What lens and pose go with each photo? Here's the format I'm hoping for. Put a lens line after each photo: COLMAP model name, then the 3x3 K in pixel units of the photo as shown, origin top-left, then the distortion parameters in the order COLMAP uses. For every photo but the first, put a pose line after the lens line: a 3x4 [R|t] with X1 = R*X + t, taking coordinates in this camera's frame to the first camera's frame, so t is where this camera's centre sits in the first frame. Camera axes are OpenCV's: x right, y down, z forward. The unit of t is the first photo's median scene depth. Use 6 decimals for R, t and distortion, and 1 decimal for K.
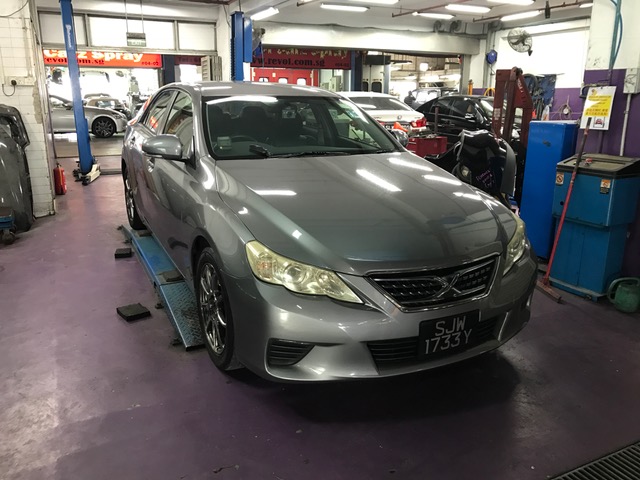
lens RADIAL K [[522.6, 0, 292.4], [0, 522.6, 246.7], [0, 0, 1]] dist [0.023864, -0.023656]
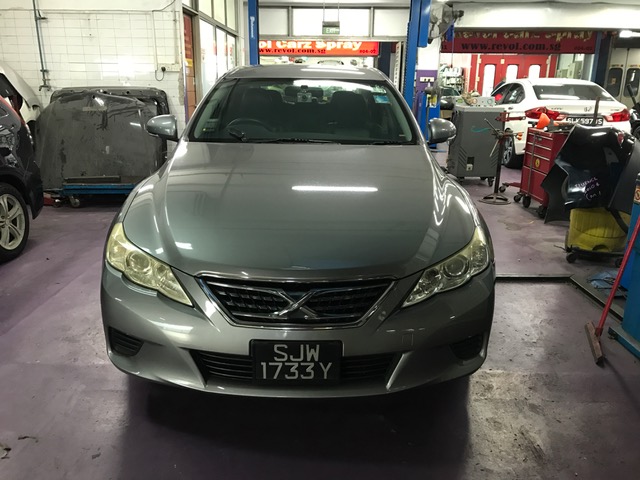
lens RADIAL K [[522.6, 0, 318.1], [0, 522.6, 239.0], [0, 0, 1]] dist [0.023864, -0.023656]
pose [[0.903633, 0.127351, -0.408936, 0.148451], [-0.124993, 0.991622, 0.032612, -0.013572], [0.409663, 0.021645, 0.911980, 0.057449]]
